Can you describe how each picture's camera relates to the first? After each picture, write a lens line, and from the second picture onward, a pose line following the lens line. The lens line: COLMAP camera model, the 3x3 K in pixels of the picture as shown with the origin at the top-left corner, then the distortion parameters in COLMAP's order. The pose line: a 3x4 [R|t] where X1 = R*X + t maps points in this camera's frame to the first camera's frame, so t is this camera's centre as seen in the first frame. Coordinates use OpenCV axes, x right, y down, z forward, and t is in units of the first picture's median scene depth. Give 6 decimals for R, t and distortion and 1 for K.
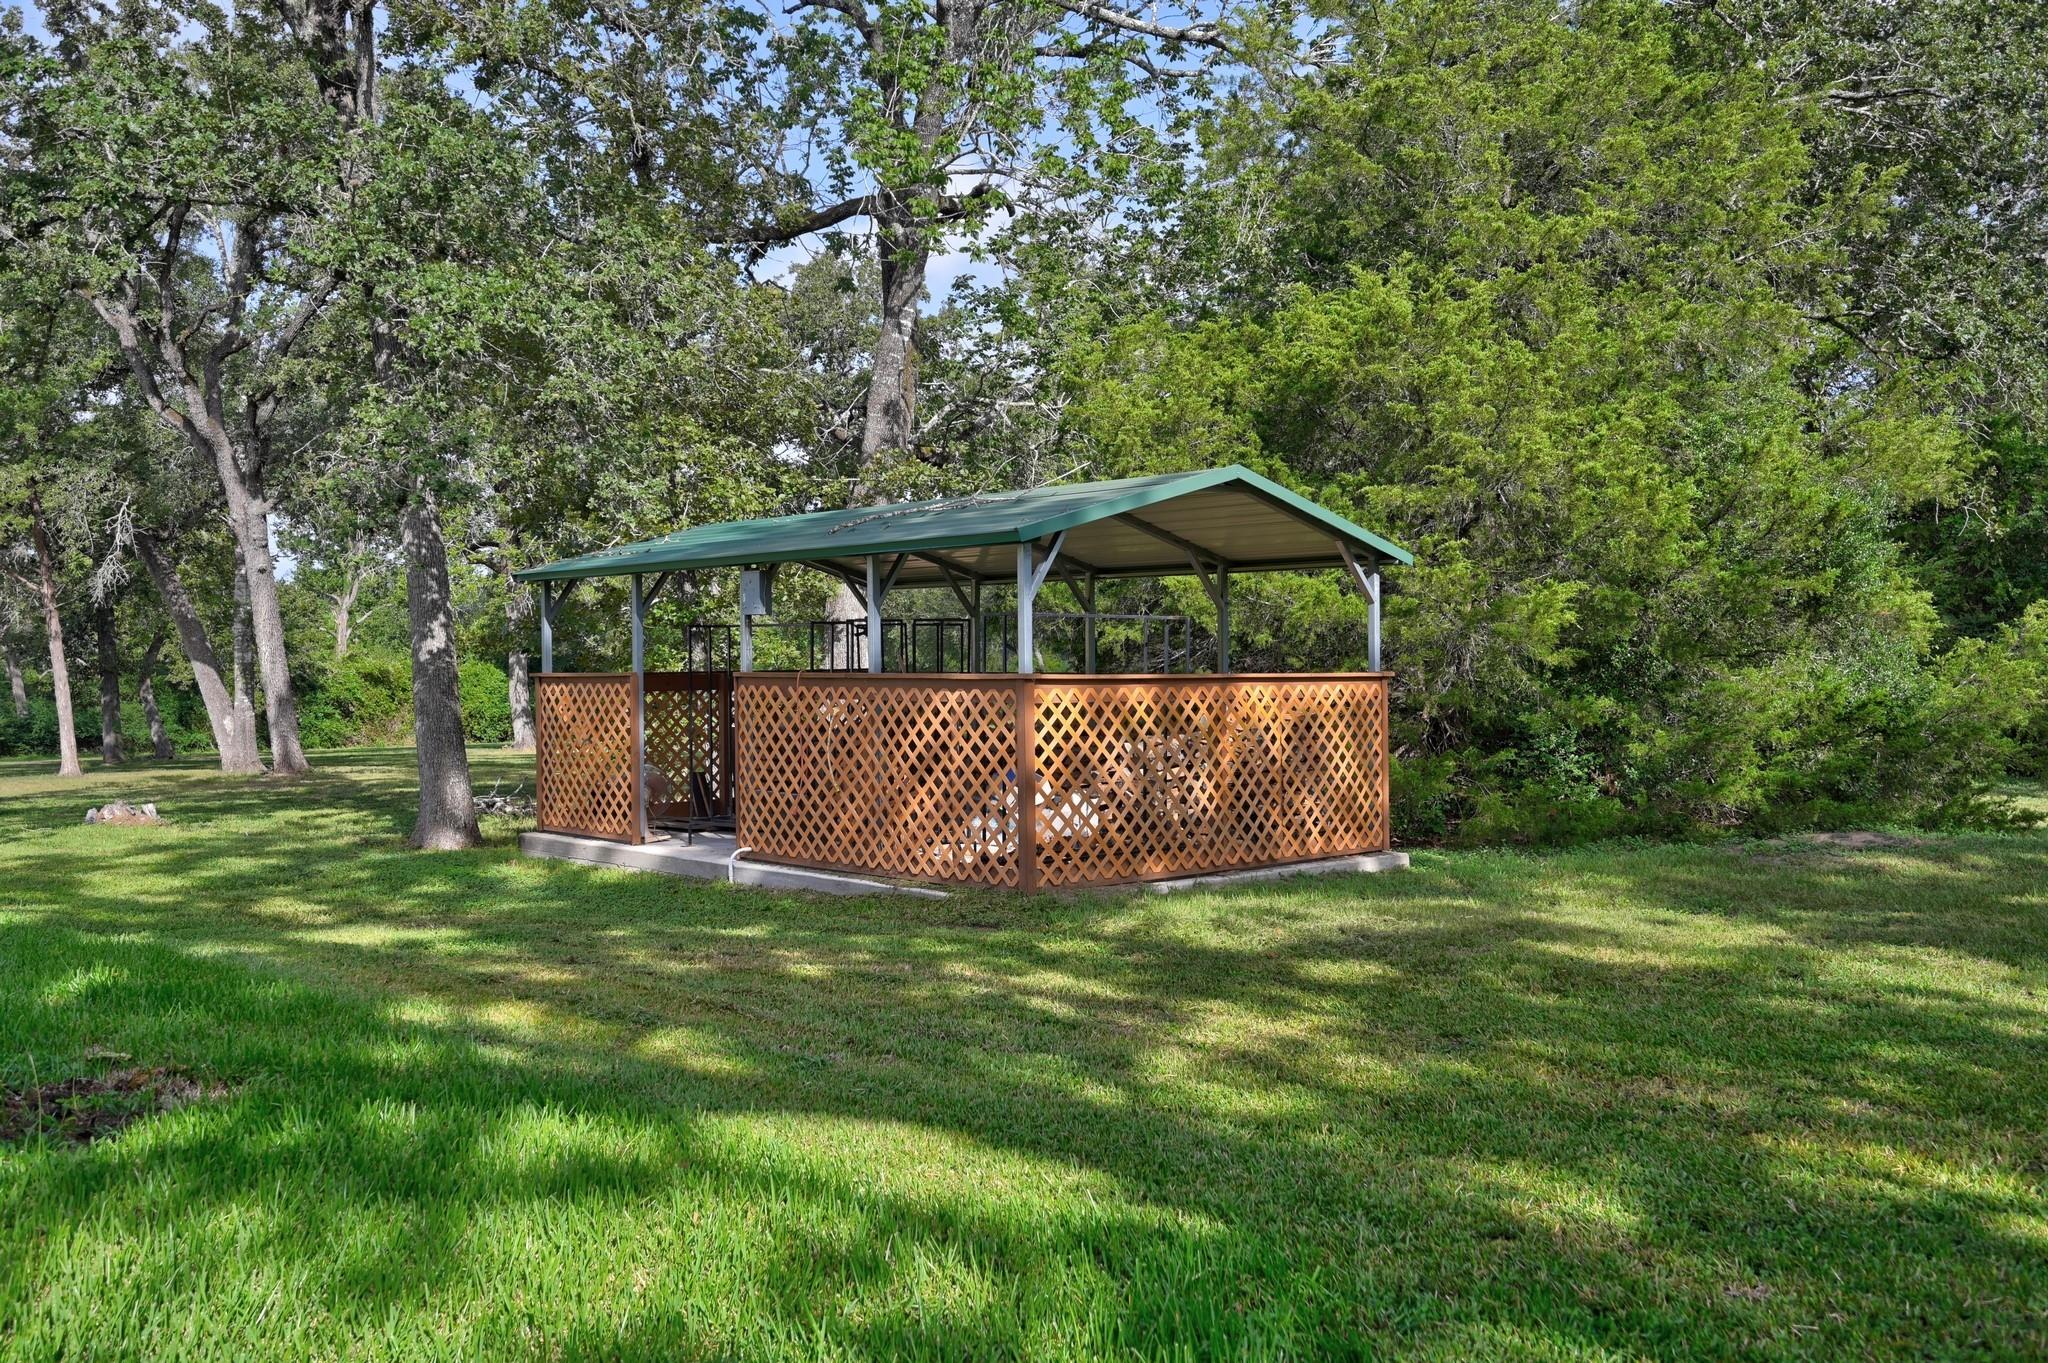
lens RADIAL K [[1772.8, 0, 1023.6], [0, 1772.8, 679.1], [0, 0, 1]] dist [0.003898, 0.002948]
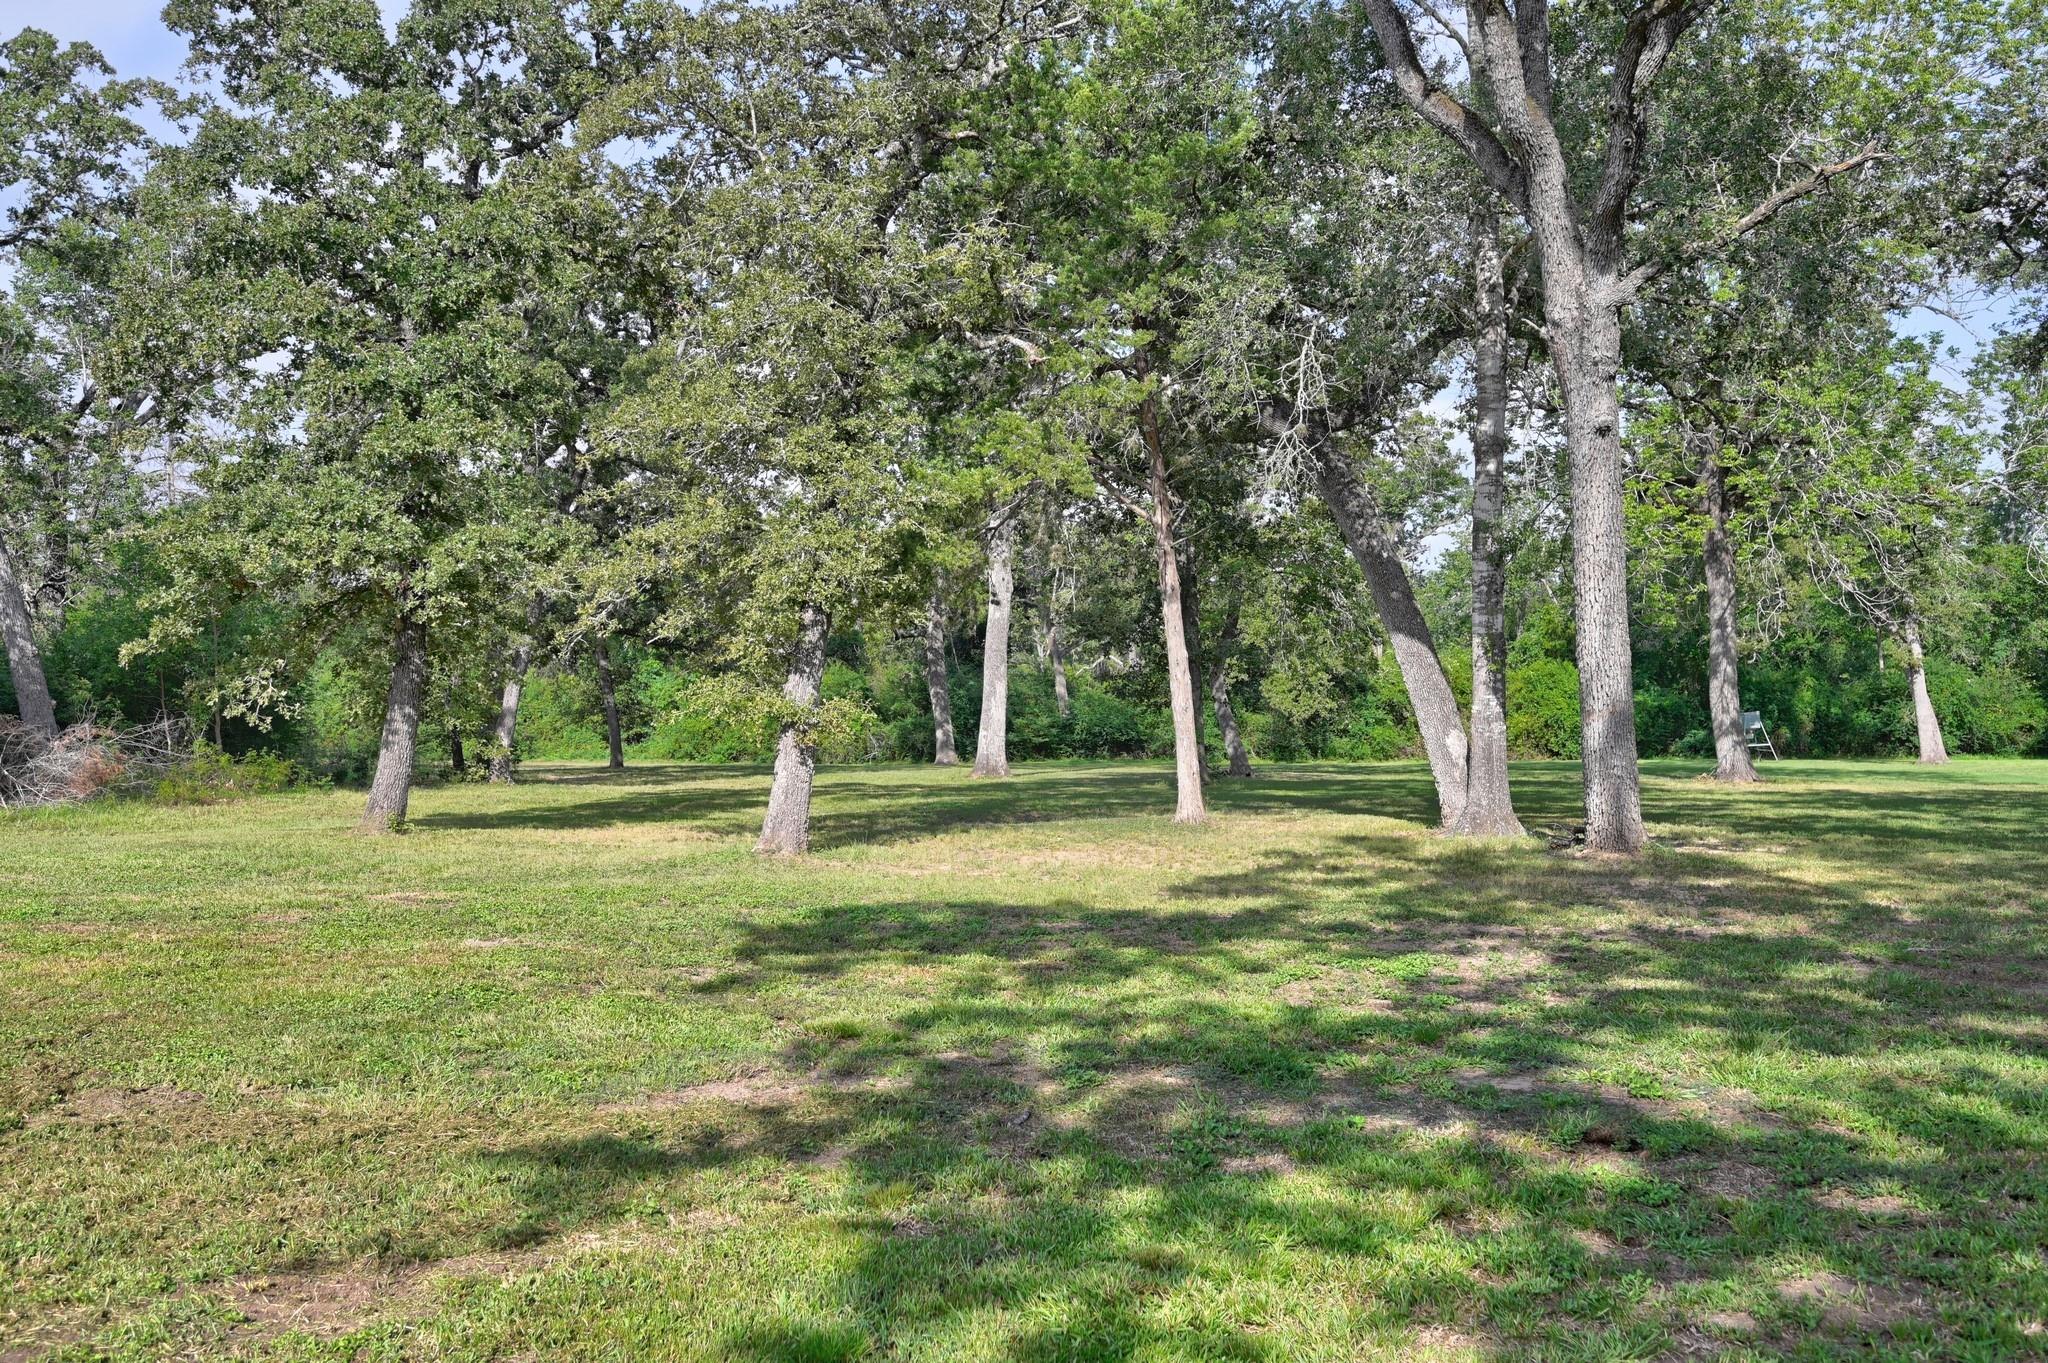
lens RADIAL K [[1772.8, 0, 1023.8], [0, 1772.8, 680.5], [0, 0, 1]] dist [0.003898, 0.002948]
pose [[0.865184, 0.009644, -0.501362, -0.281561], [-0.011186, 0.999937, -0.000069, 0.006747], [0.501330, 0.005669, 0.865237, 0.443476]]
